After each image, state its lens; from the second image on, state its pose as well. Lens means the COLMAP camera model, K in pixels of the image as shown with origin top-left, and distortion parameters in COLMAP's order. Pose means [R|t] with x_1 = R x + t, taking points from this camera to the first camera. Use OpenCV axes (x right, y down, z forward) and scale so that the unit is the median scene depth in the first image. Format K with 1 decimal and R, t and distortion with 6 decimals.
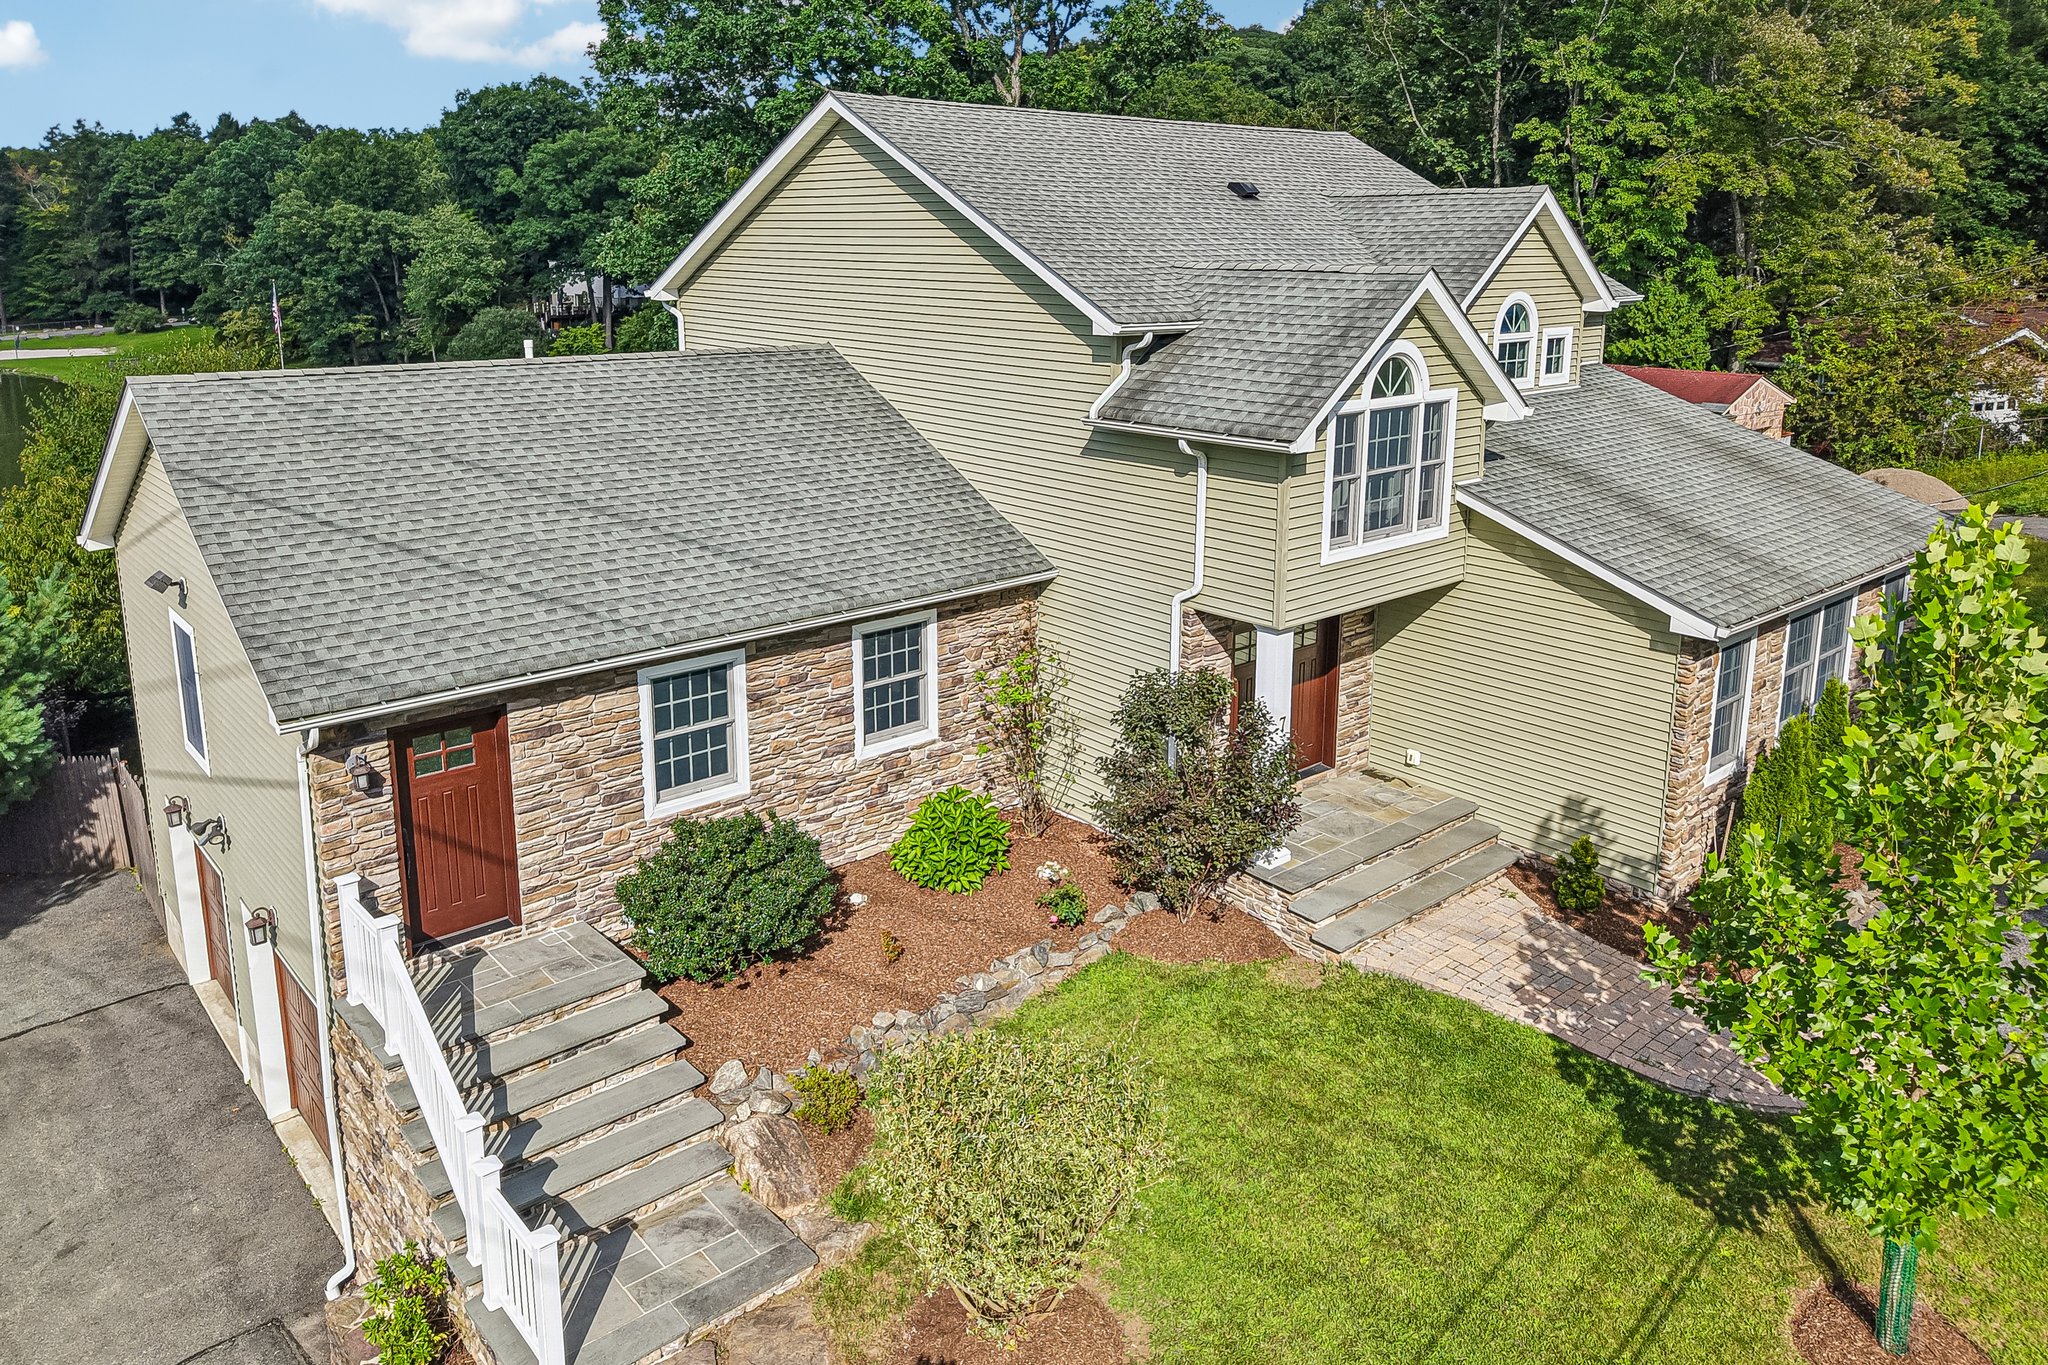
lens RADIAL K [[1442.0, 0, 1028.4], [0, 1442.0, 497.1], [0, 0, 1]] dist [0.002019, 0.000902]
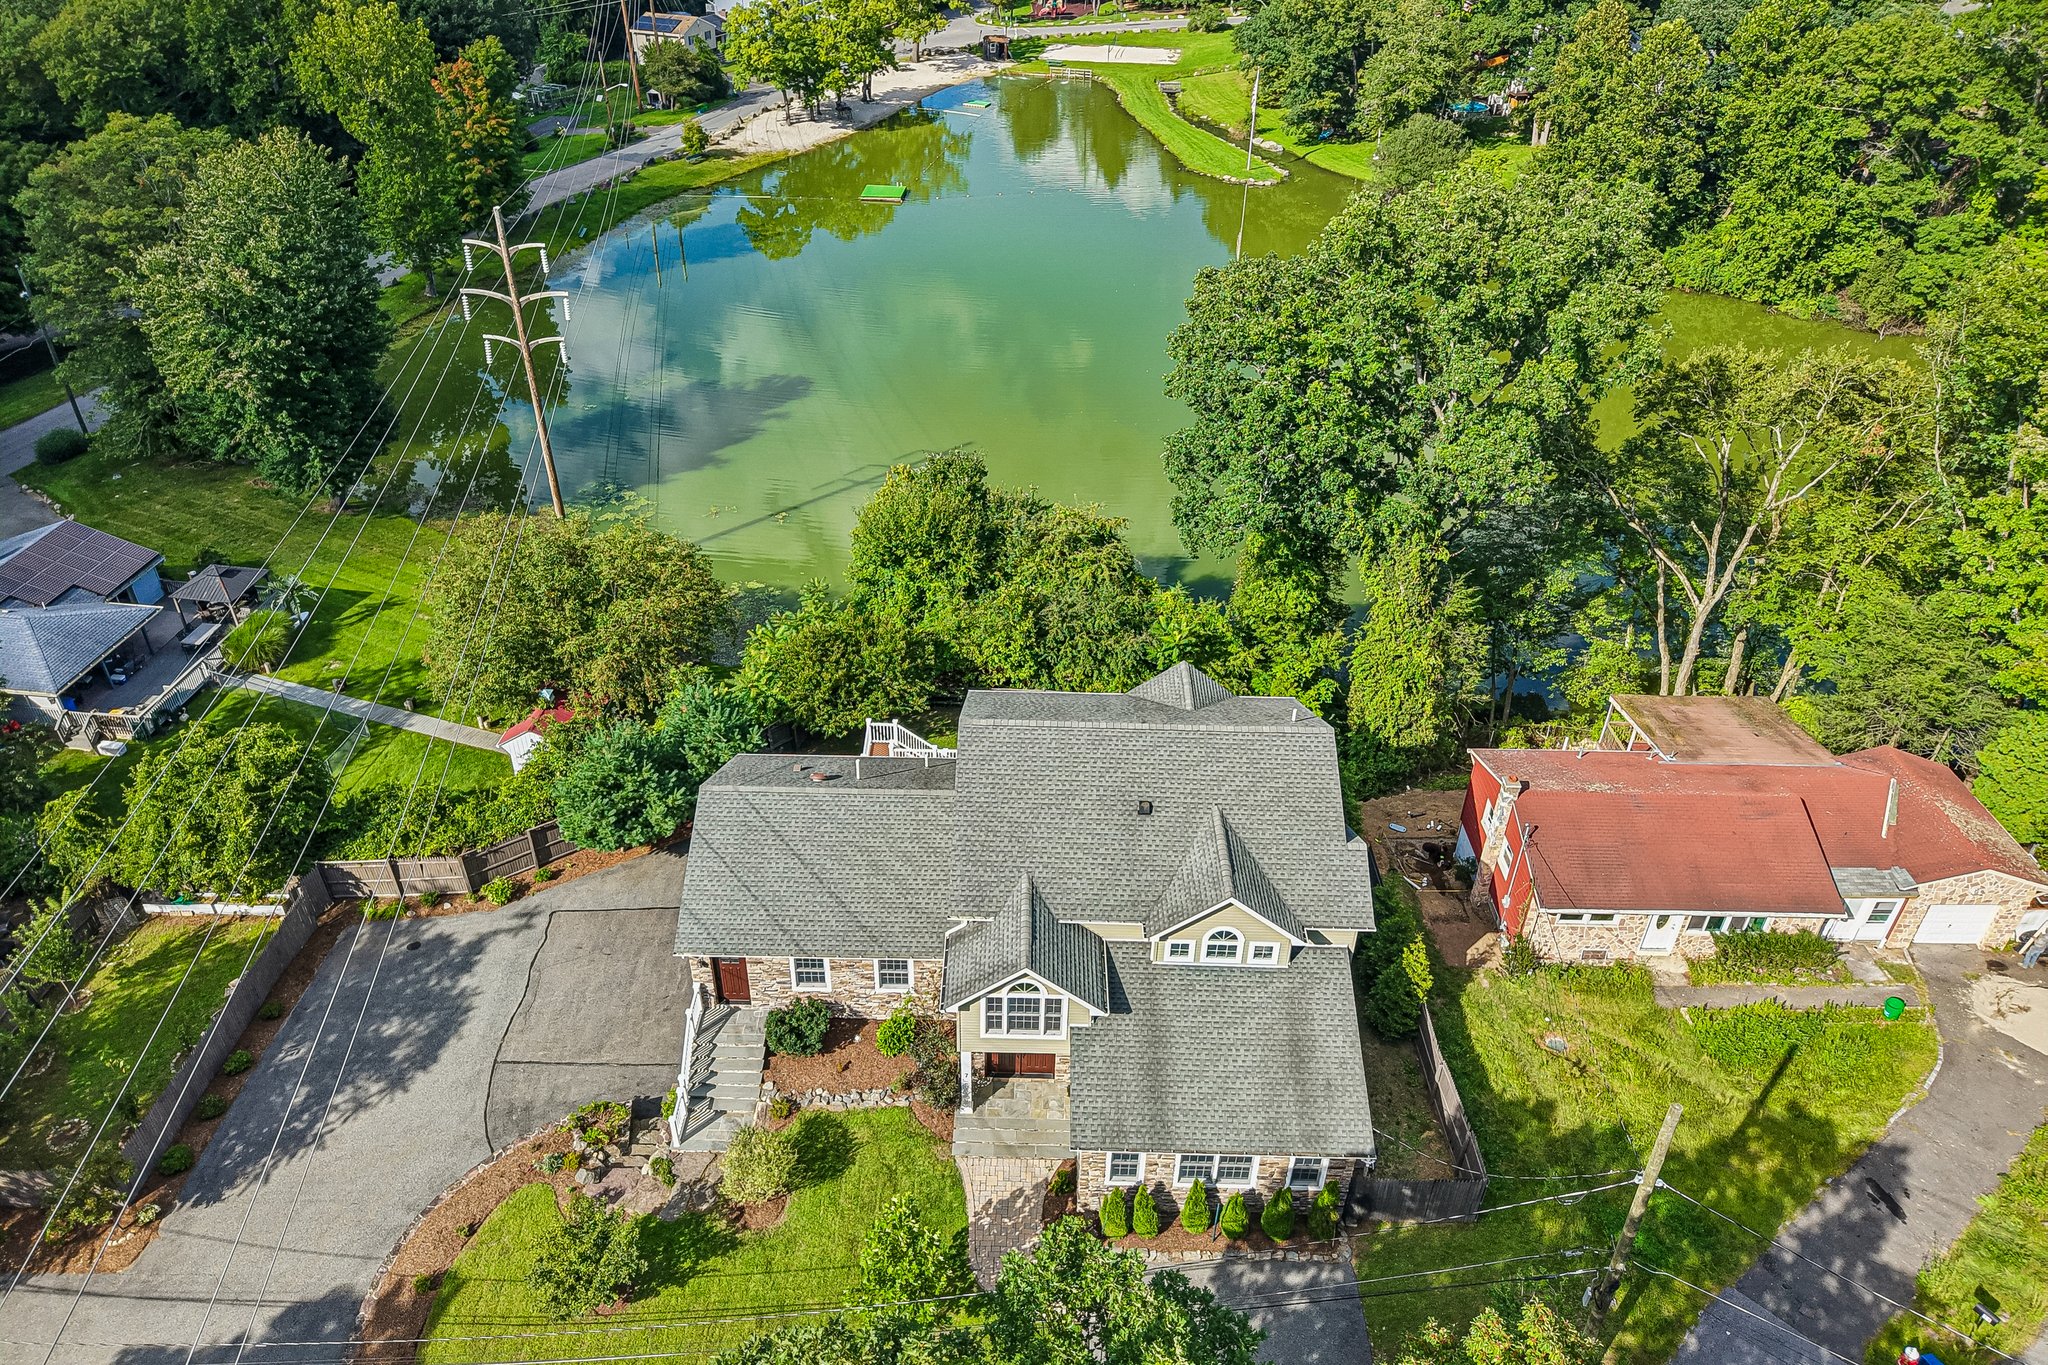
lens RADIAL K [[1370.2, 0, 1025.1], [0, 1370.2, 688.7], [0, 0, 1]] dist [0.023259, -0.000144]
pose [[0.744379, 0.387367, -0.543918, 1.279588], [-0.137910, 0.886165, 0.442372, -1.512235], [0.653362, -0.254281, 0.713064, -0.514246]]
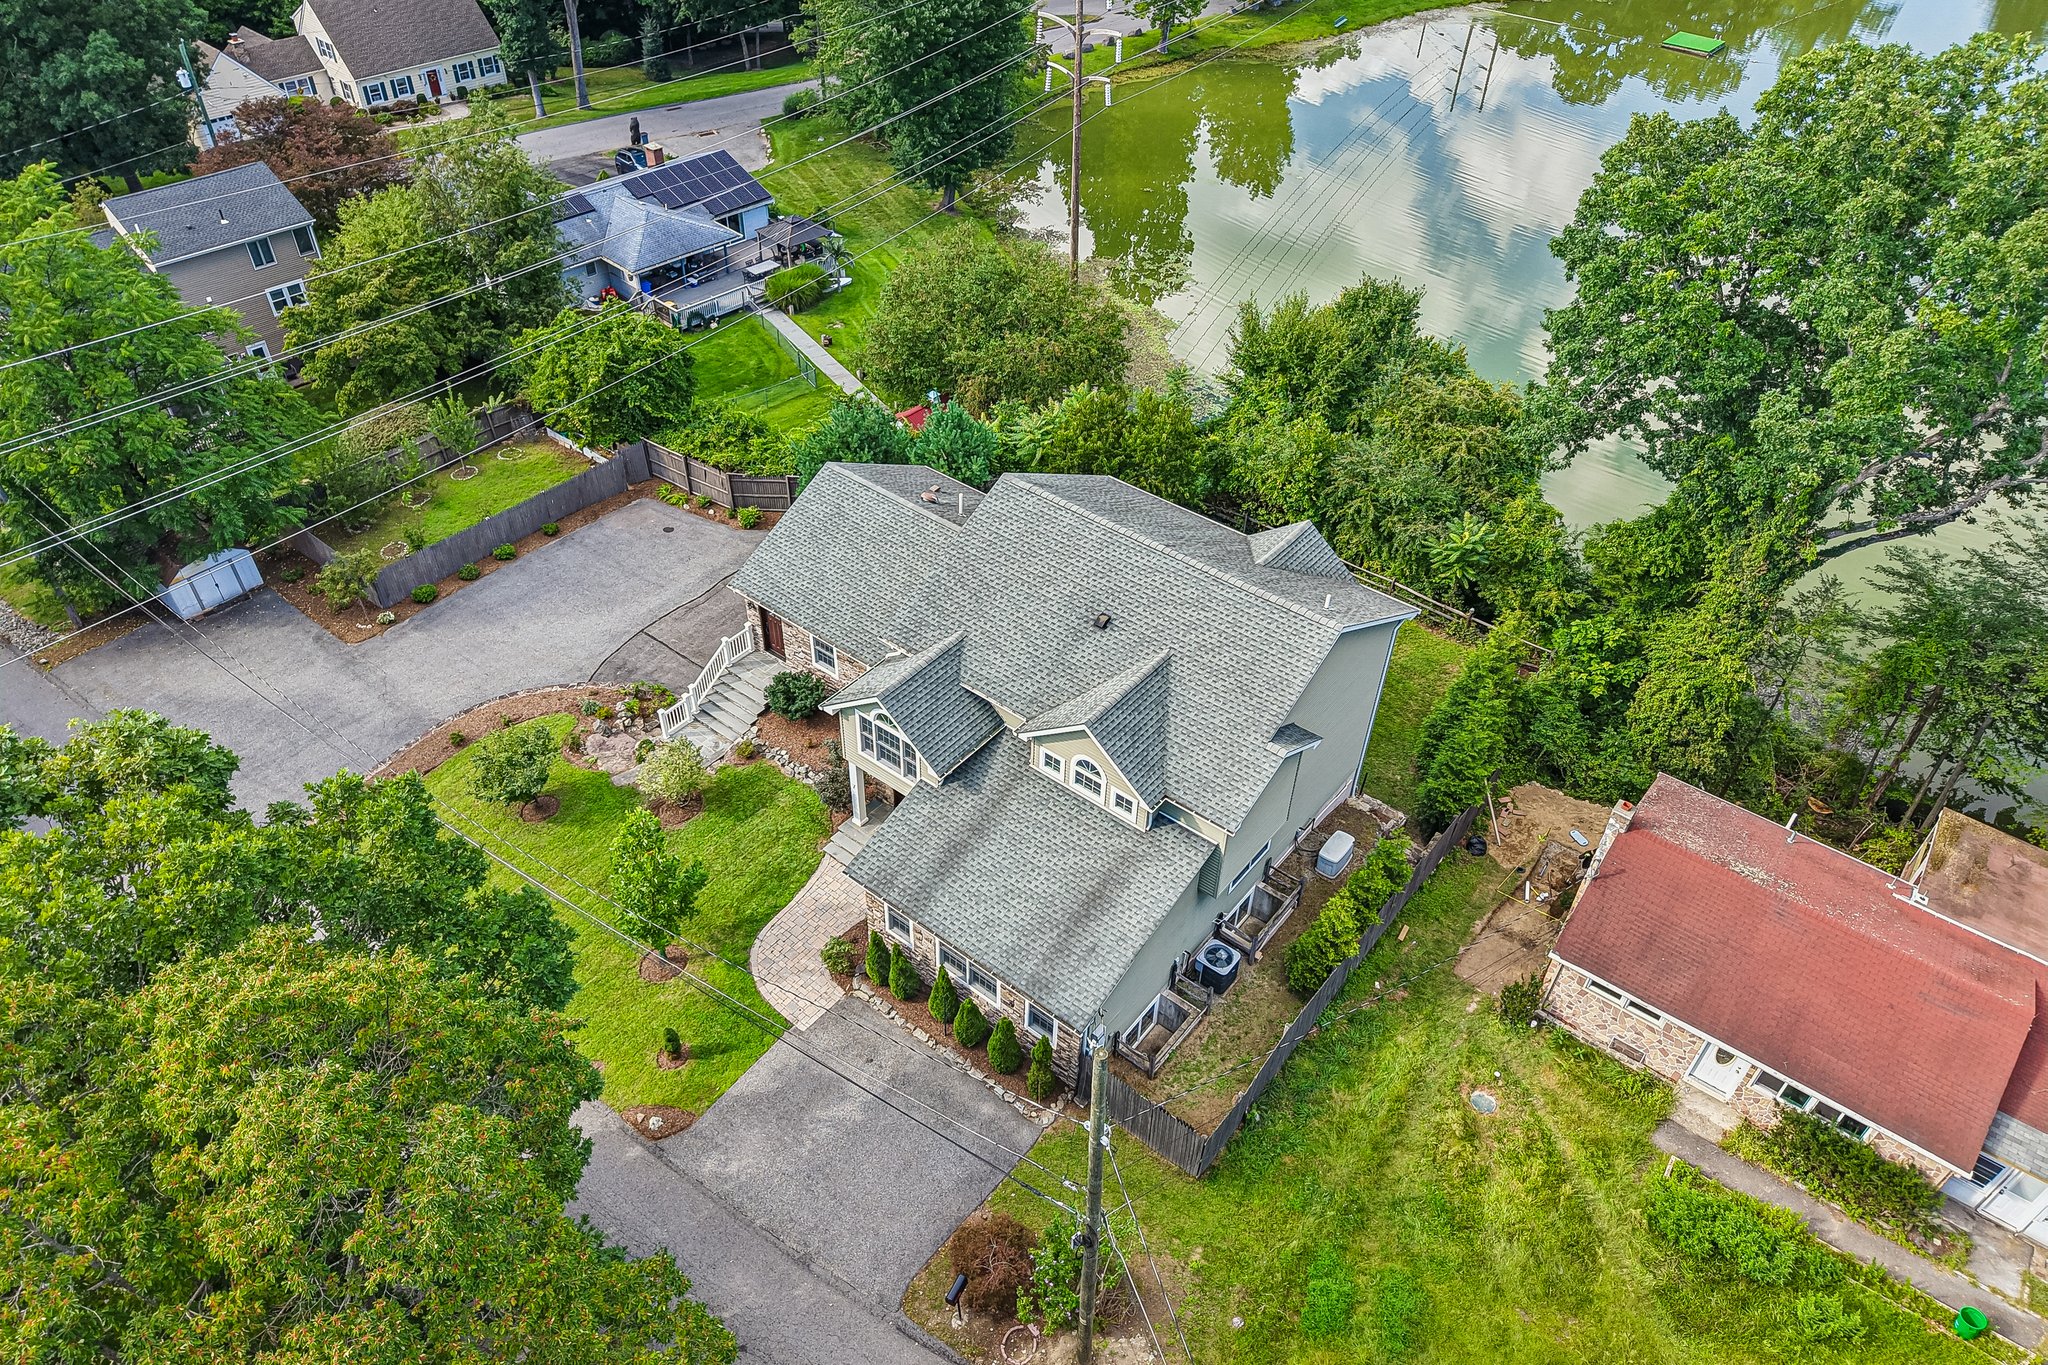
lens RADIAL K [[1394.1, 0, 1017.0], [0, 1394.1, 678.8], [0, 0, 1]] dist [0.022110, -0.000583]
pose [[0.170888, 0.642378, -0.747093, 1.967544], [-0.195808, 0.765264, 0.613214, -1.596408], [0.965638, 0.041495, 0.256557, 0.577623]]
